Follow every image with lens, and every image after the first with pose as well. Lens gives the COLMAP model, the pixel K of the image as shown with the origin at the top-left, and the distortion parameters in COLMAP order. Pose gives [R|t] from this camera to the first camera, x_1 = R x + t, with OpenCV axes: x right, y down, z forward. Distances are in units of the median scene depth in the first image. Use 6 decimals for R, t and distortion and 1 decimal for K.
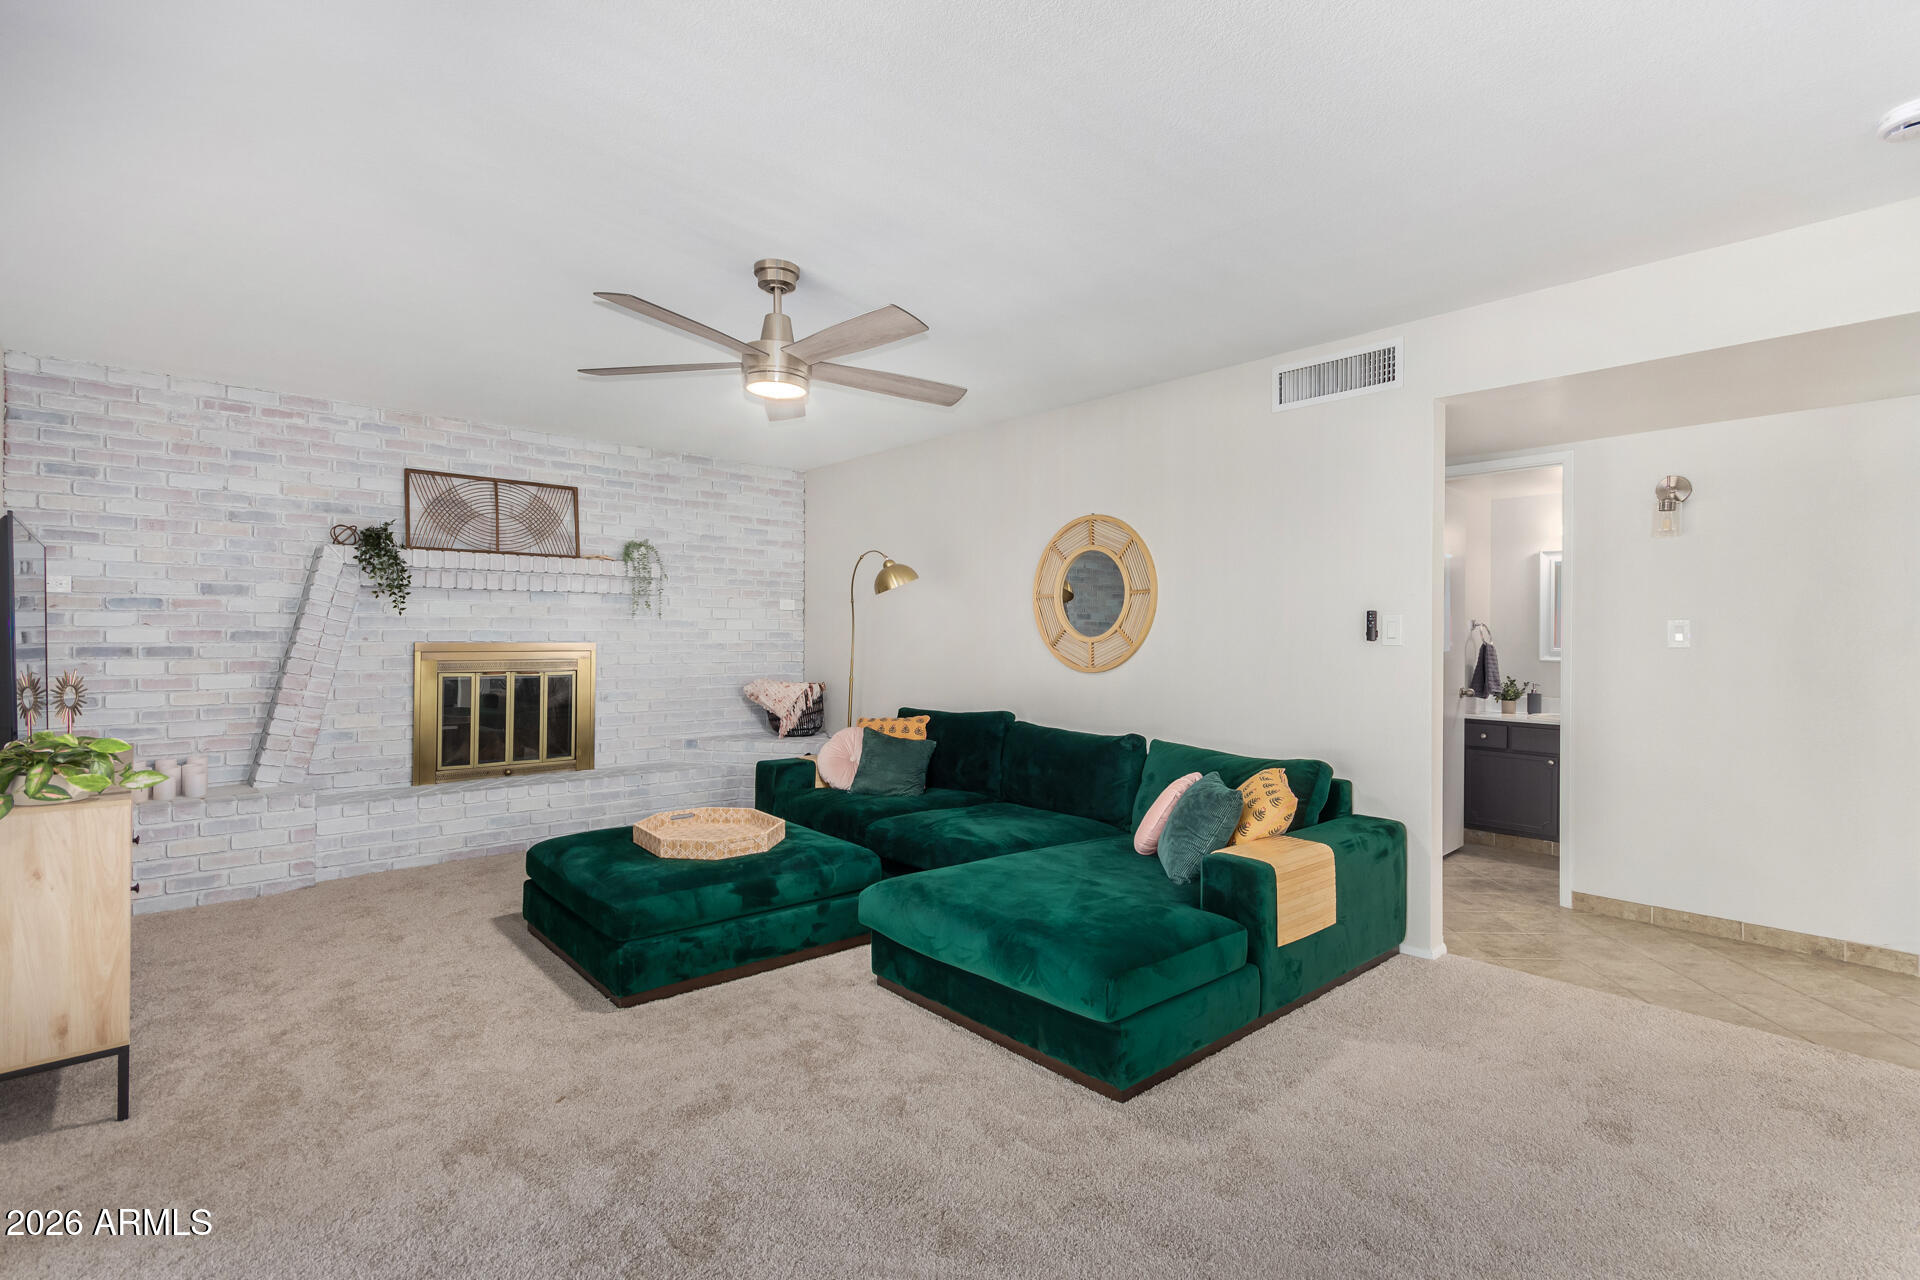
lens RADIAL K [[907.1, 0, 958.9], [0, 907.1, 636.4], [0, 0, 1]] dist [0.002504, 0.000006]
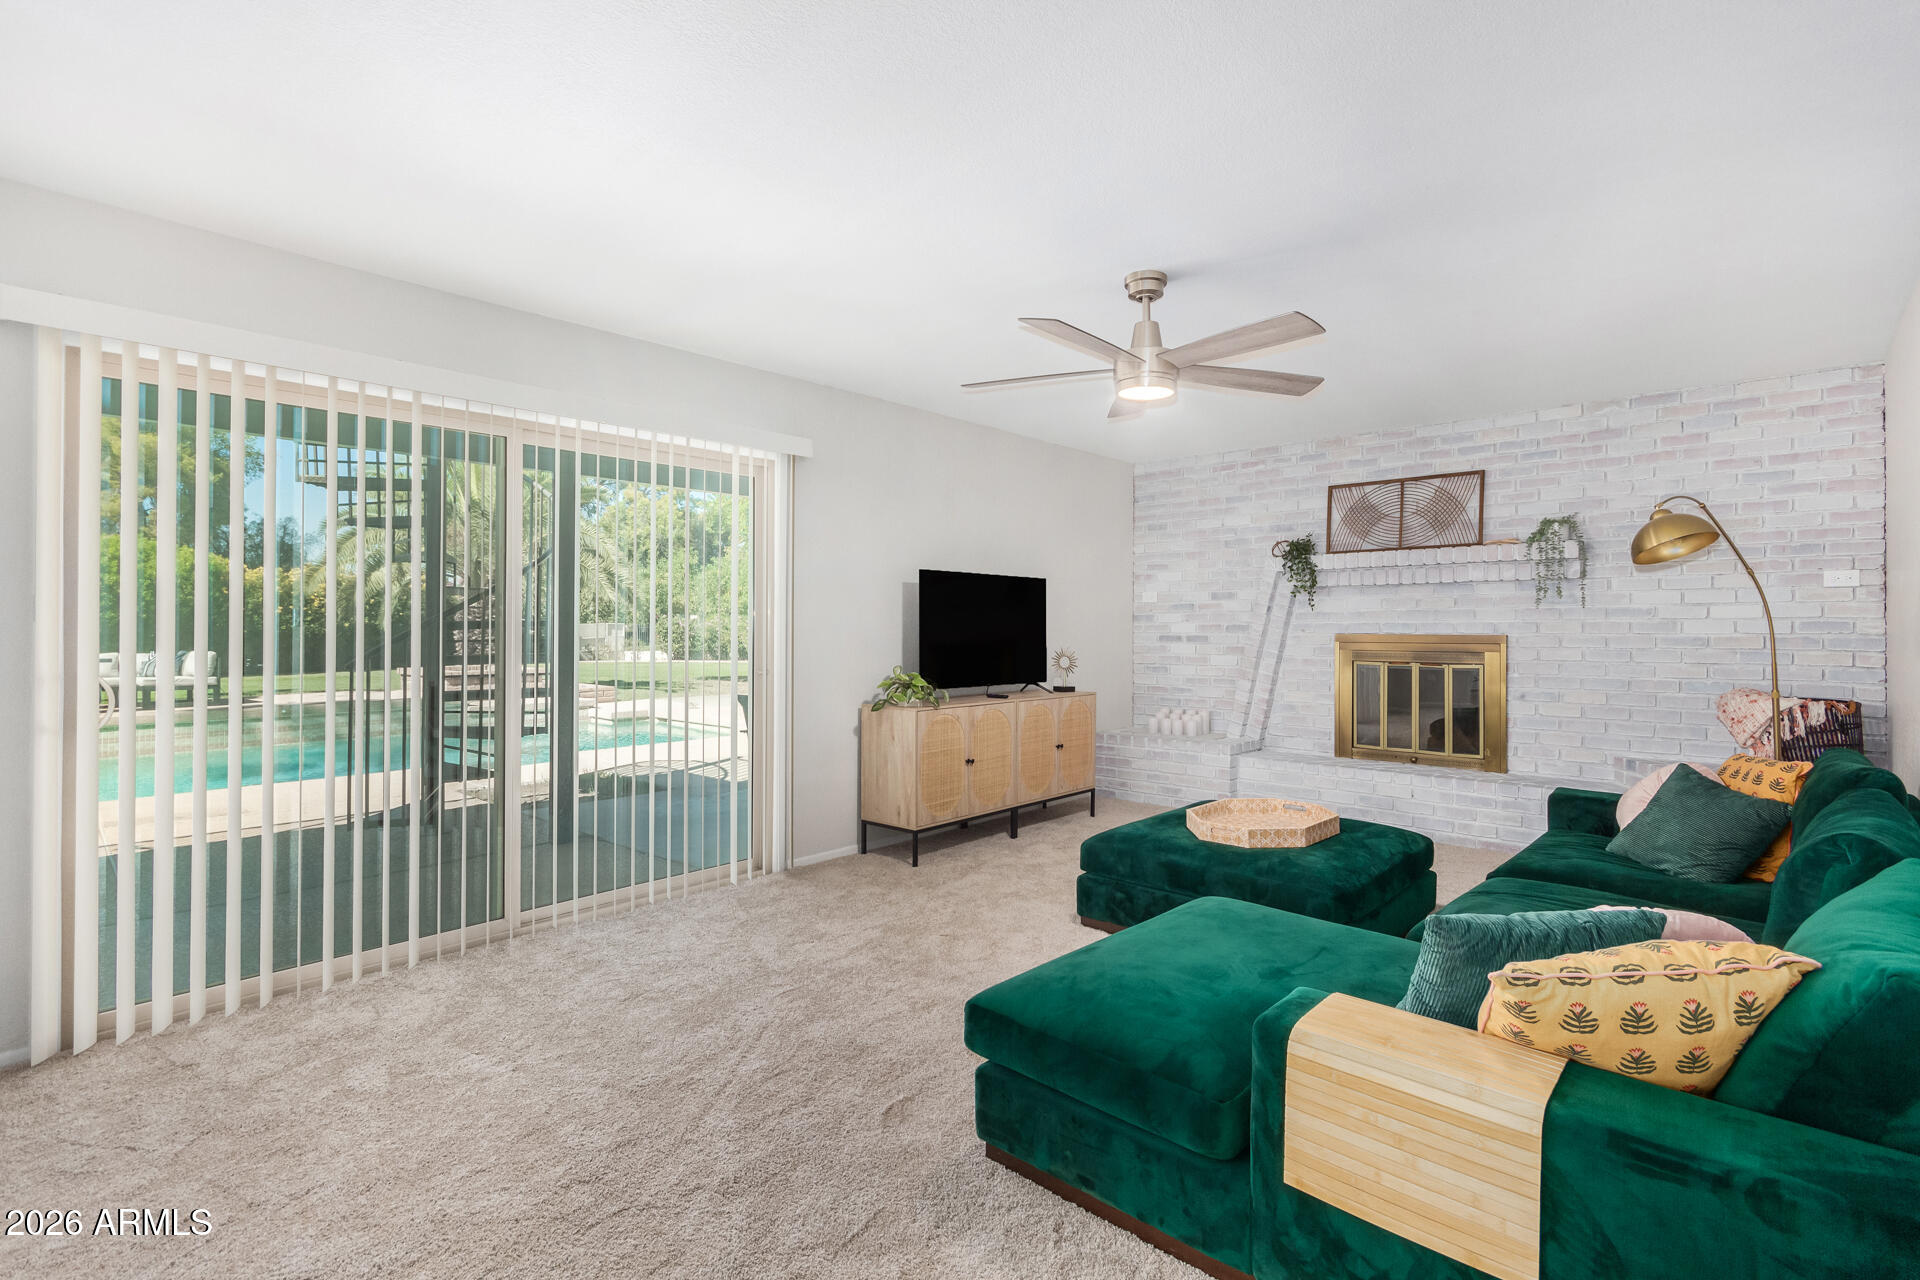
lens RADIAL K [[841.1, 0, 927.9], [0, 841.1, 623.7], [0, 0, 1]] dist [0.003857, -0.000010]
pose [[0.106105, -0.008375, -0.994320, 0.411775], [-0.000573, 0.999964, -0.008483, 0.003148], [0.994355, 0.001470, 0.106097, 0.356727]]
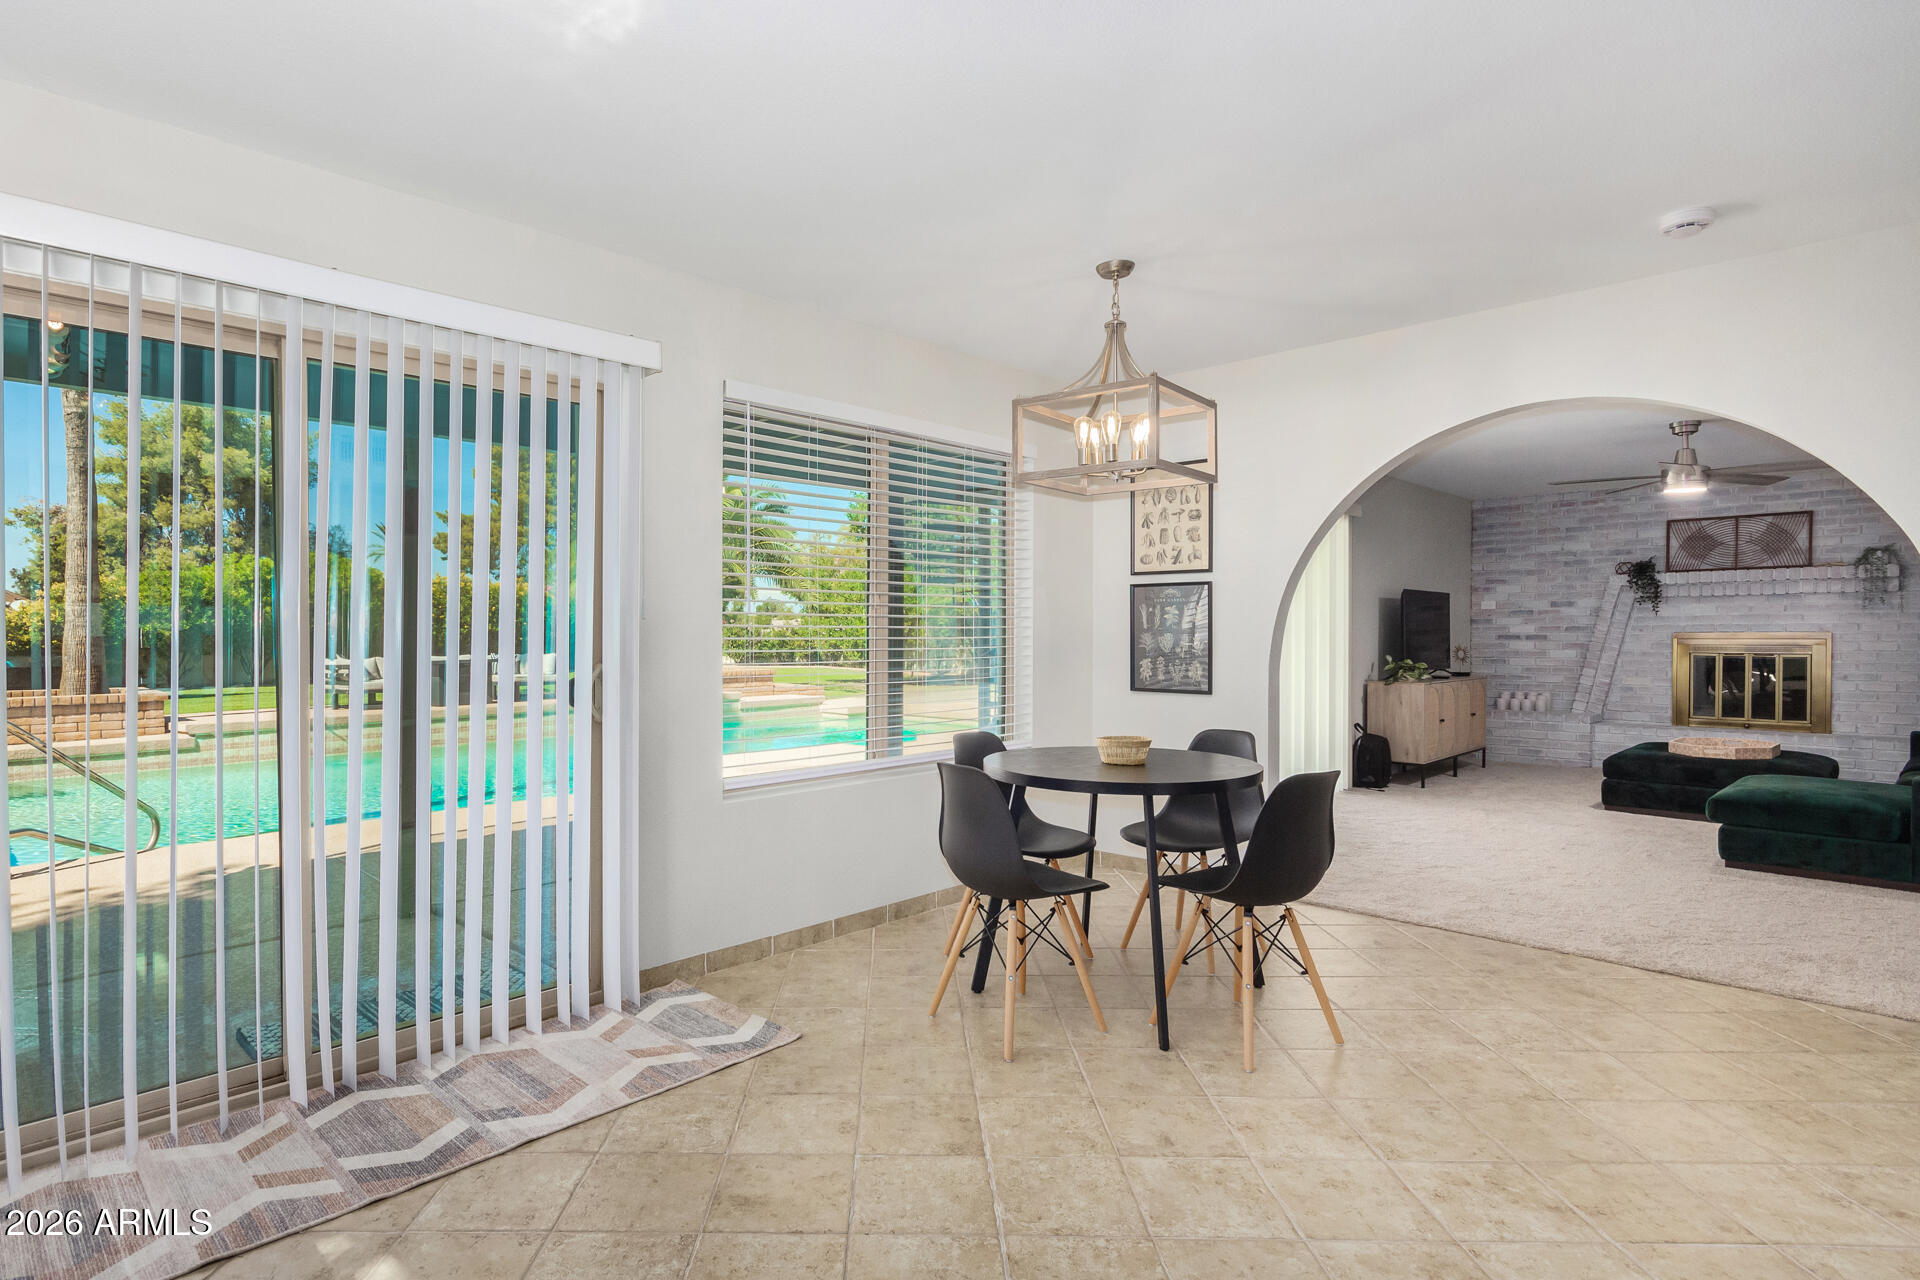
lens RADIAL K [[841.1, 0, 959.2], [0, 841.1, 640.0], [0, 0, 1]] dist [0.003857, -0.000010]
pose [[0.036872, 0.002535, -0.999317, 0.770942], [0.001772, 0.999995, 0.002602, 0.013350], [0.999318, -0.001866, 0.036868, -0.259344]]
